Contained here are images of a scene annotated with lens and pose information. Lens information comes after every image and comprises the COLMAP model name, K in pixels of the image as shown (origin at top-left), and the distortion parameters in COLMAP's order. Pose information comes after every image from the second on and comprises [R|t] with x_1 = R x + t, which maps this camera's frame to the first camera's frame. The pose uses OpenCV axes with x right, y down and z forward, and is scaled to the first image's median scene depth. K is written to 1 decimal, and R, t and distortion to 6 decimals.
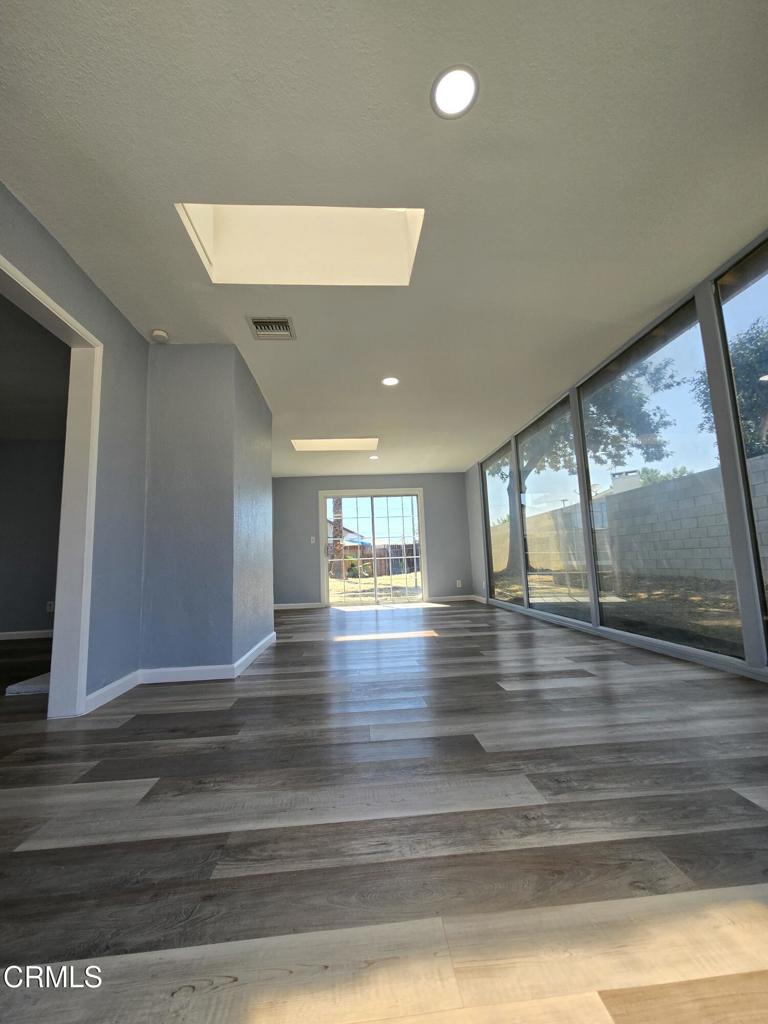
lens RADIAL K [[416.9, 0, 384.0], [0, 416.9, 512.0], [0, 0, 1]] dist [-0.002178, 0.005441]
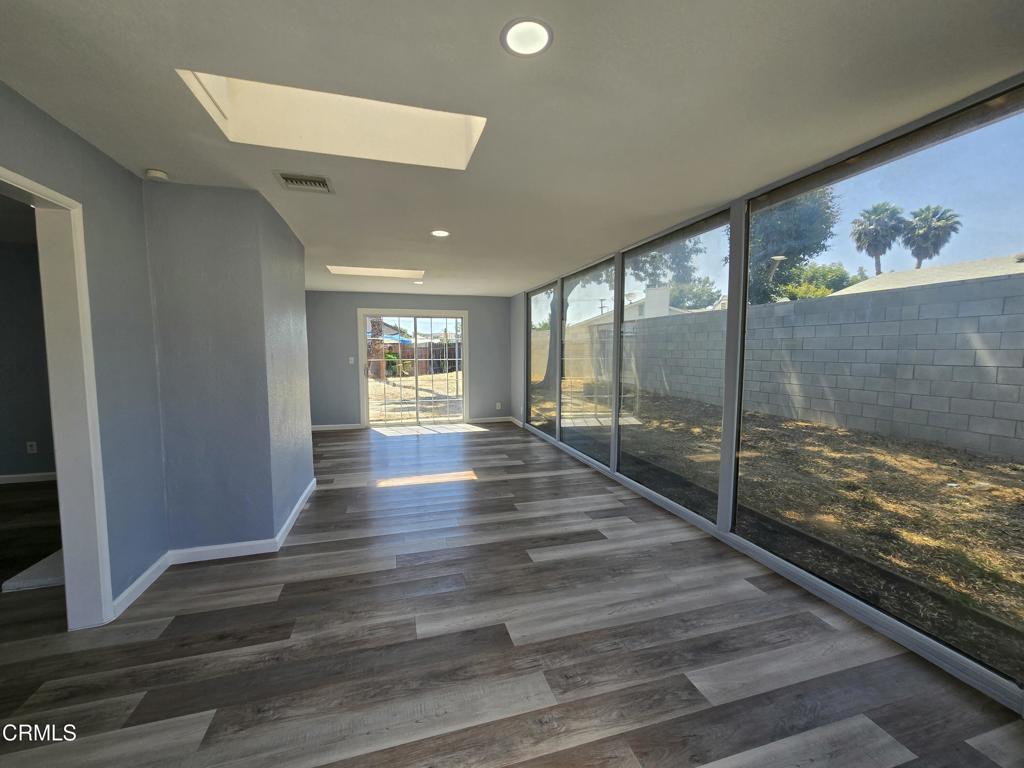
lens RADIAL K [[416.9, 0, 512.7], [0, 416.9, 386.5], [0, 0, 1]] dist [-0.002178, 0.005441]
pose [[0.977506, 0.023737, 0.209568, -0.019668], [-0.065986, 0.978182, 0.196990, -0.239216], [-0.200320, -0.206388, 0.957745, -0.009251]]
